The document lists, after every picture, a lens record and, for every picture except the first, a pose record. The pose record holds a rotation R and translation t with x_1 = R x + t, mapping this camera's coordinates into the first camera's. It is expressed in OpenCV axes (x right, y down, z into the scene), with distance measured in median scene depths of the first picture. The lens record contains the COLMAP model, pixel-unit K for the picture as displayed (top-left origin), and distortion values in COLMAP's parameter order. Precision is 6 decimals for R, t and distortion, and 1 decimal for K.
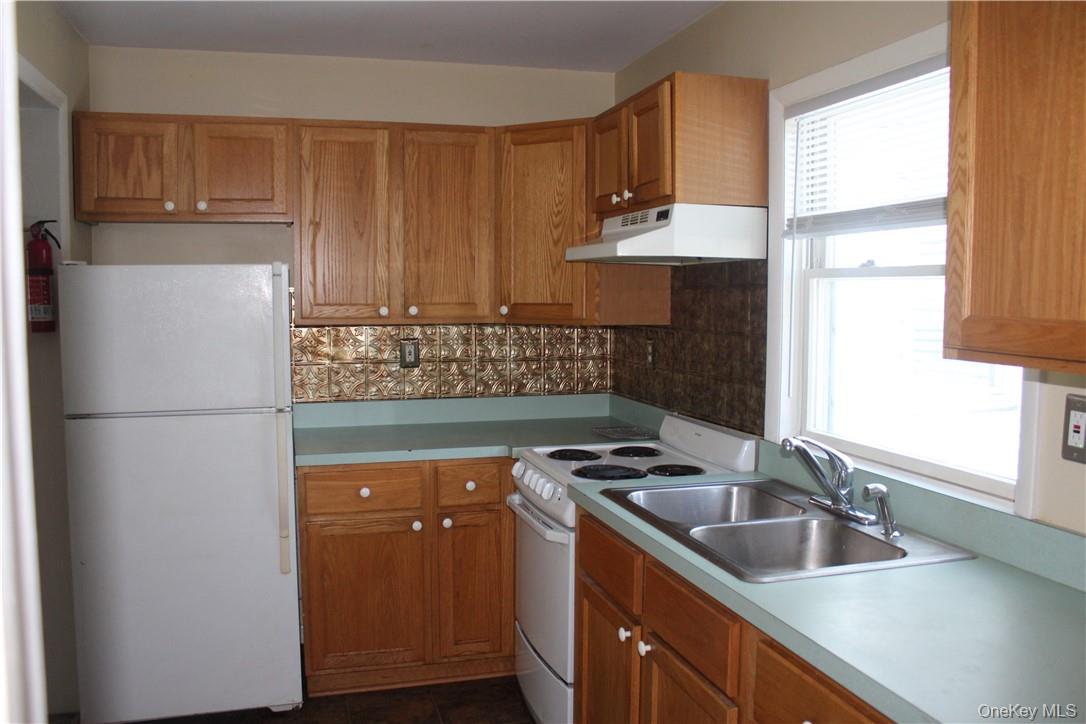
lens RADIAL K [[899.5, 0, 530.0], [0, 899.5, 366.3], [0, 0, 1]] dist [-0.164933, 0.146628]
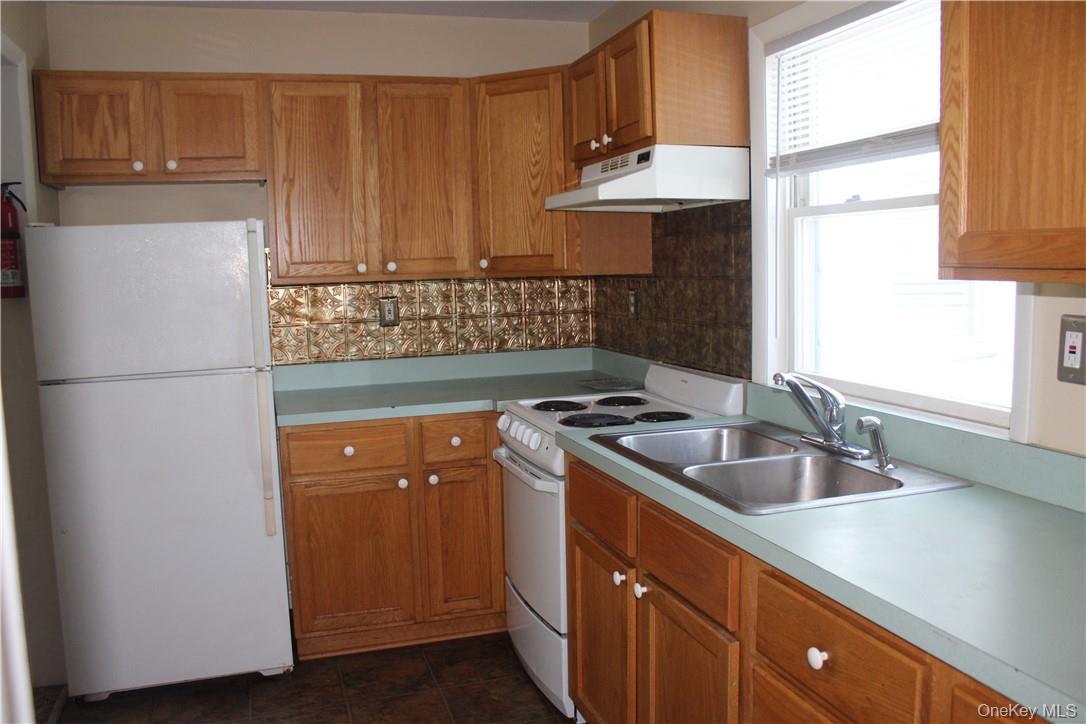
lens RADIAL K [[899.5, 0, 530.0], [0, 899.5, 366.3], [0, 0, 1]] dist [-0.164933, 0.146628]
pose [[0.999228, -0.030608, 0.024629, -0.006981], [0.029755, 0.998969, 0.034276, 0.020910], [-0.025653, -0.033517, 0.999109, 0.013381]]
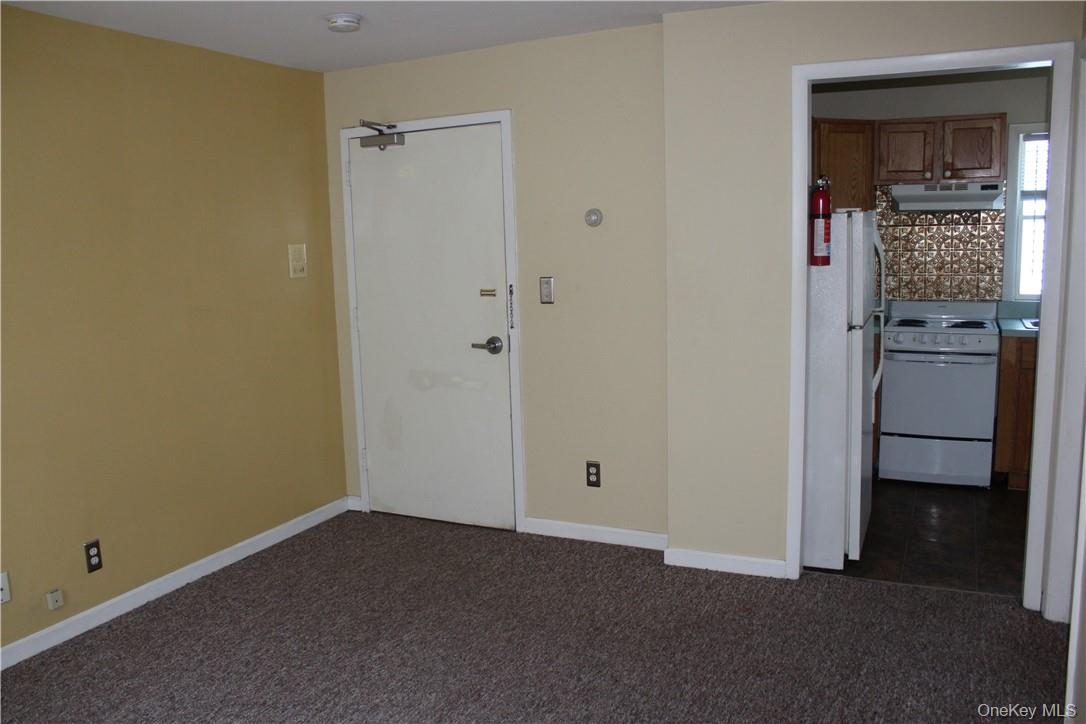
lens RADIAL K [[899.5, 0, 530.0], [0, 899.5, 366.3], [0, 0, 1]] dist [-0.164933, 0.146628]
pose [[0.653596, -0.137732, 0.744206, -1.677116], [0.092387, 0.990468, 0.102169, -0.060821], [-0.751184, 0.001977, 0.660090, 0.452696]]
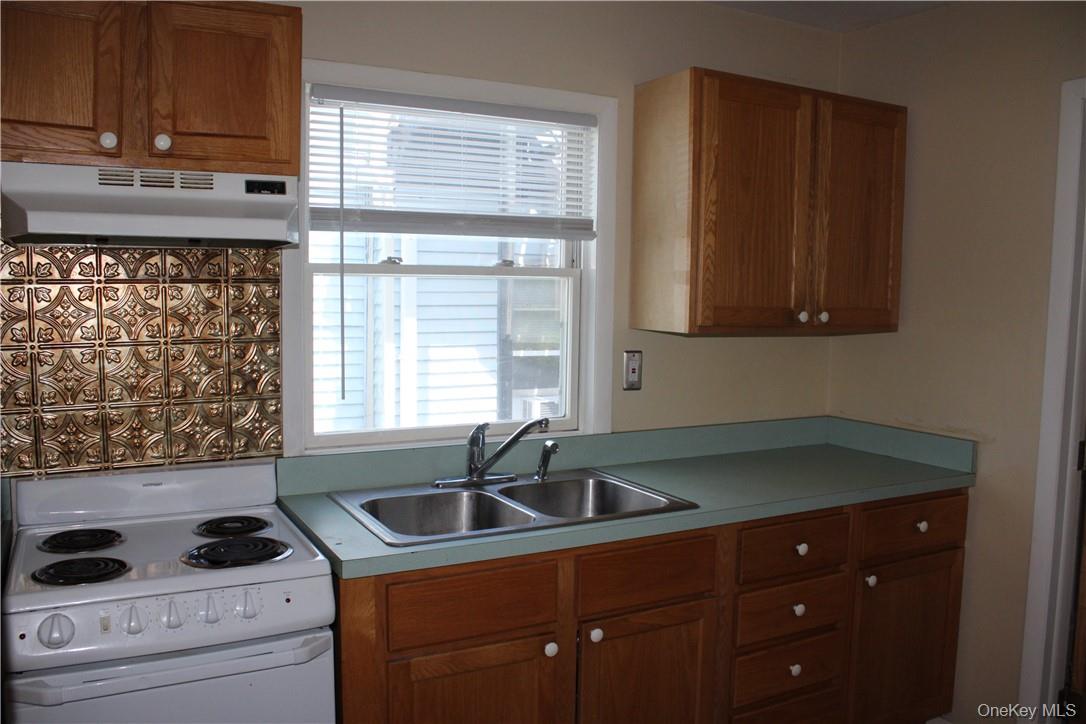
lens RADIAL K [[899.5, 0, 530.0], [0, 899.5, 366.3], [0, 0, 1]] dist [-0.164933, 0.146628]
pose [[-0.213239, -0.091363, 0.972719, -0.552723], [0.065819, 0.992013, 0.107604, -0.074203], [-0.974781, 0.086969, -0.205522, 0.829066]]
